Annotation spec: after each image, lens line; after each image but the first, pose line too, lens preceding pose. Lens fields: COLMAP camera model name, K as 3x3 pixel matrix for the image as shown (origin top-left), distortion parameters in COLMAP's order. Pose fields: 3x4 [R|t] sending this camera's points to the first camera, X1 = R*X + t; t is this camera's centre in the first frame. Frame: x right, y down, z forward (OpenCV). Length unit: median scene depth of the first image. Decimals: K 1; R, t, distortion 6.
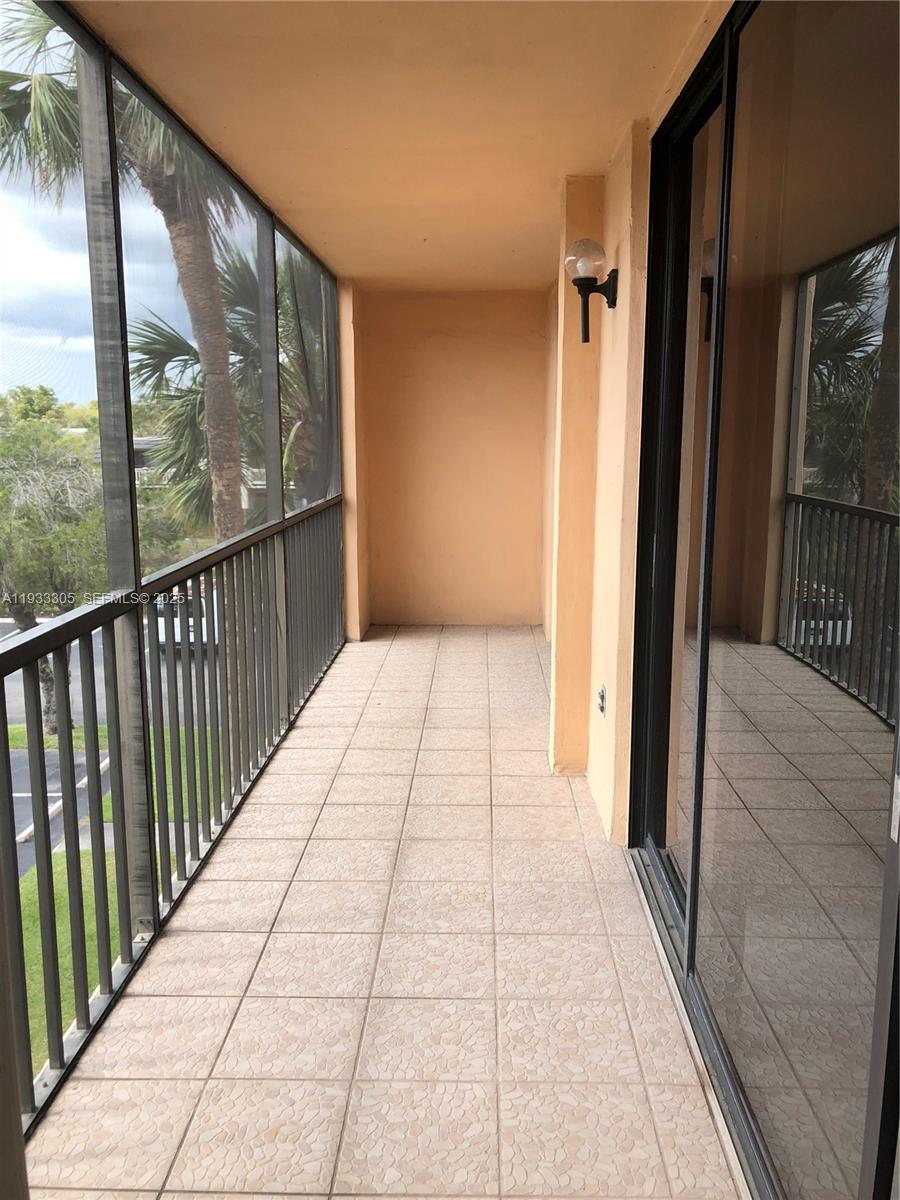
lens RADIAL K [[983.6, 0, 456.9], [0, 983.6, 595.7], [0, 0, 1]] dist [-0.004295, -0.005862]
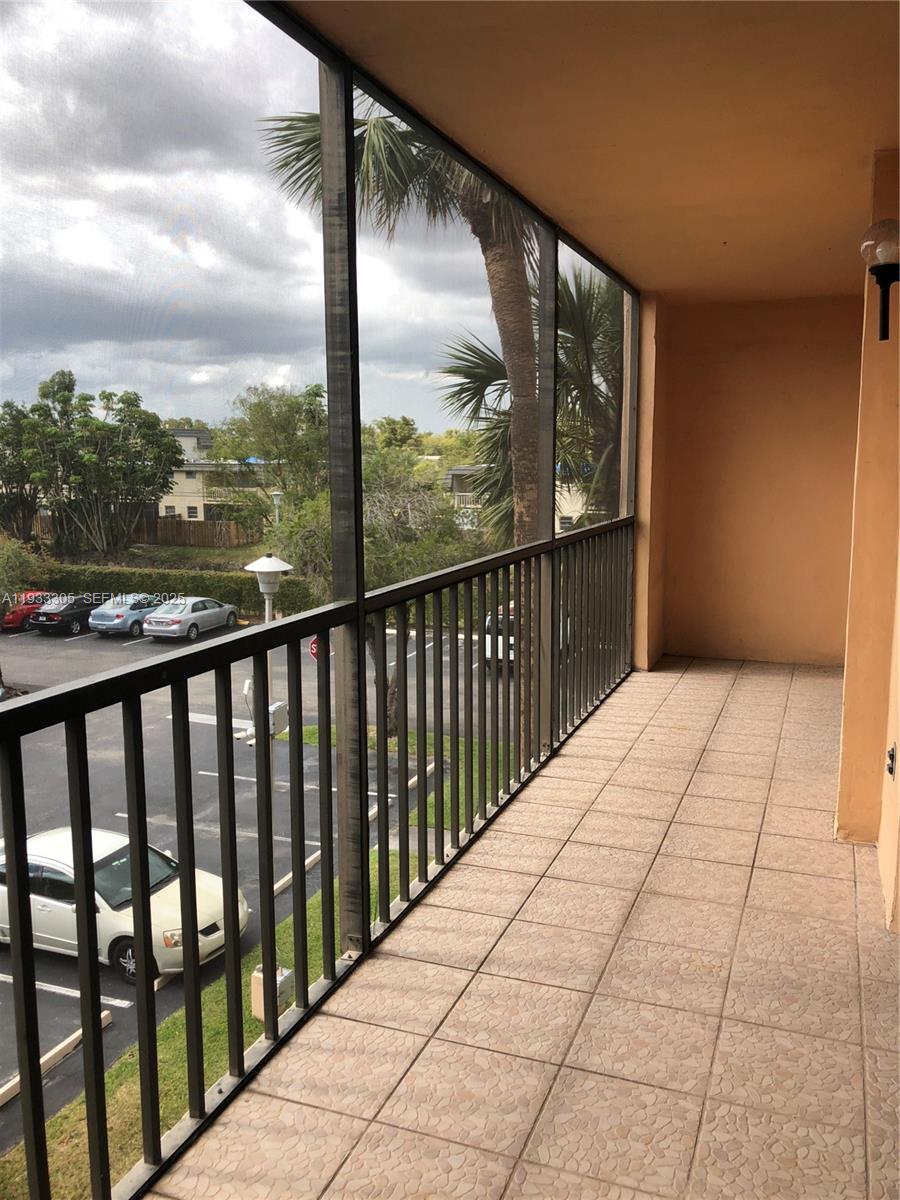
lens RADIAL K [[983.6, 0, 454.6], [0, 983.6, 595.7], [0, 0, 1]] dist [0.016737, -0.021312]
pose [[0.942194, 0.045659, -0.331942, 0.076839], [-0.054575, 0.998355, -0.017583, 0.000027], [0.330593, 0.034682, 0.943136, 0.077034]]
